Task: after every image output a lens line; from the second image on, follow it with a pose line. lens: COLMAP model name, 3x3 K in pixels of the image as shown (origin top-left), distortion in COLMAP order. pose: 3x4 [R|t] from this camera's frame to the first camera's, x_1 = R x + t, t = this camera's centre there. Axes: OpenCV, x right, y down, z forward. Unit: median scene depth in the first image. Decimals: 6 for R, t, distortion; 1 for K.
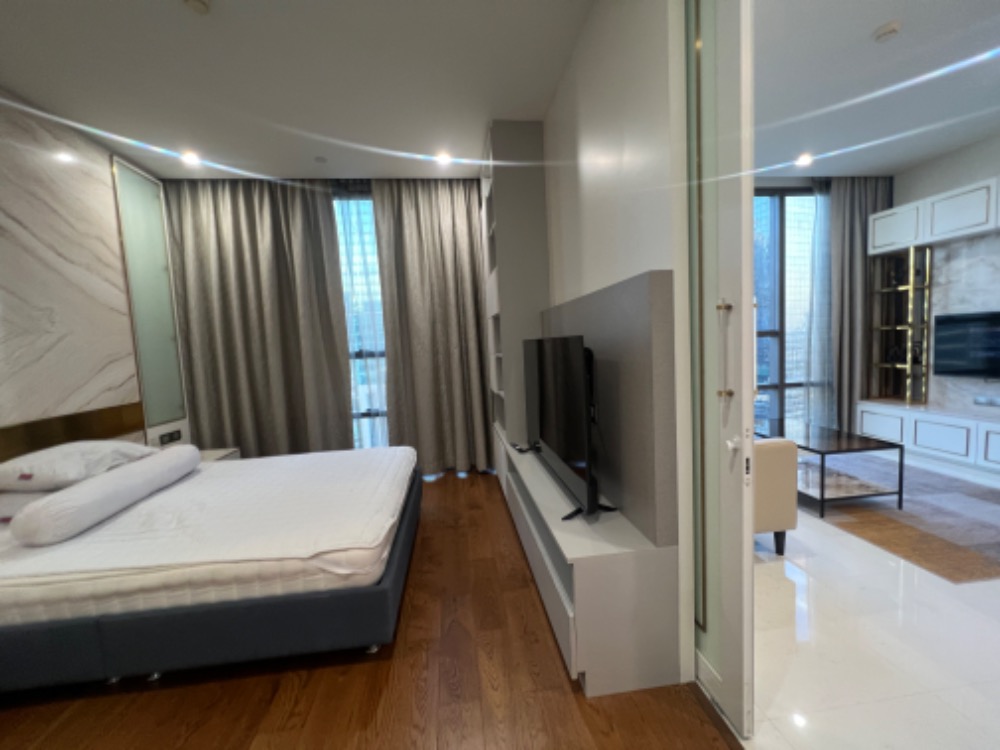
lens RADIAL K [[401.9, 0, 500.7], [0, 401.9, 375.6], [0, 0, 1]] dist [0.001164, 0.000676]
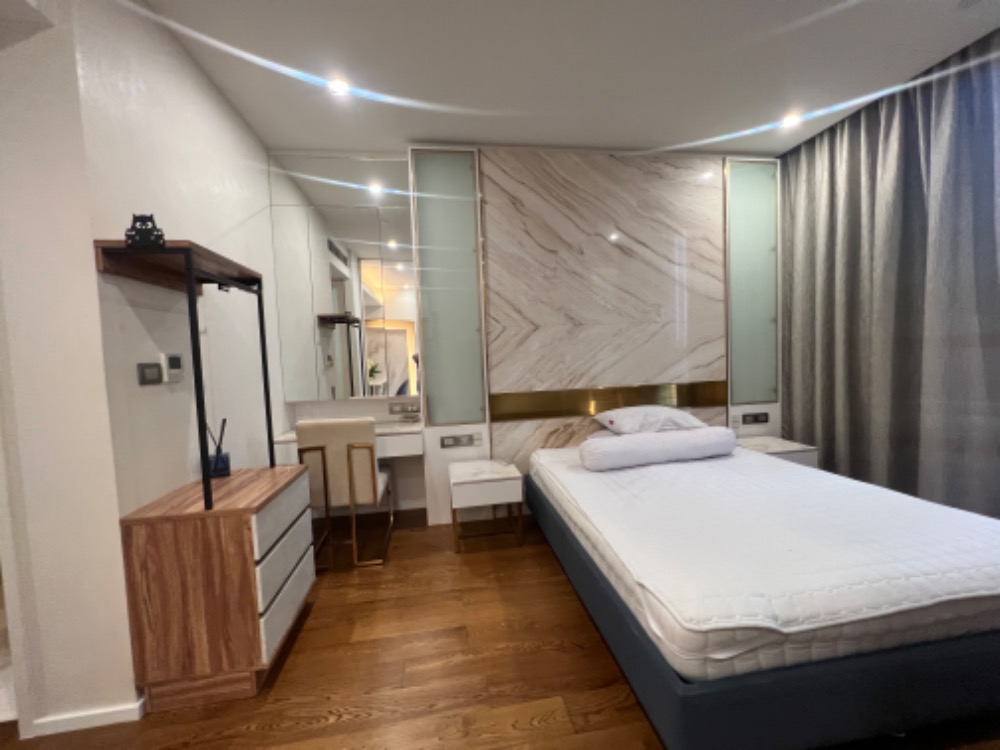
lens RADIAL K [[401.9, 0, 497.3], [0, 401.9, 374.5], [0, 0, 1]] dist [0.001164, 0.000676]
pose [[0.031546, 0.101256, -0.994360, 0.281727], [-0.038066, 0.994255, 0.100038, -0.059502], [0.998777, 0.034695, 0.035220, 0.544635]]
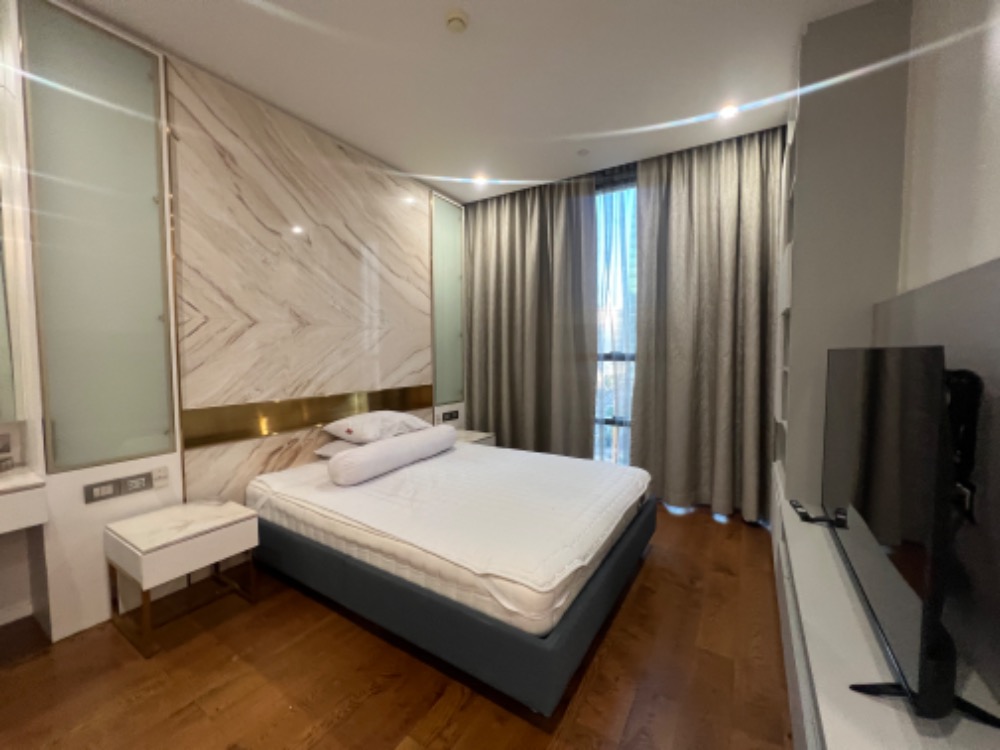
lens RADIAL K [[401.9, 0, 498.0], [0, 401.9, 375.6], [0, 0, 1]] dist [0.001164, 0.000676]
pose [[0.773462, 0.086024, -0.627979, 0.080655], [-0.087332, 0.995762, 0.028840, -0.027070], [0.627798, 0.032536, 0.777696, 0.245621]]
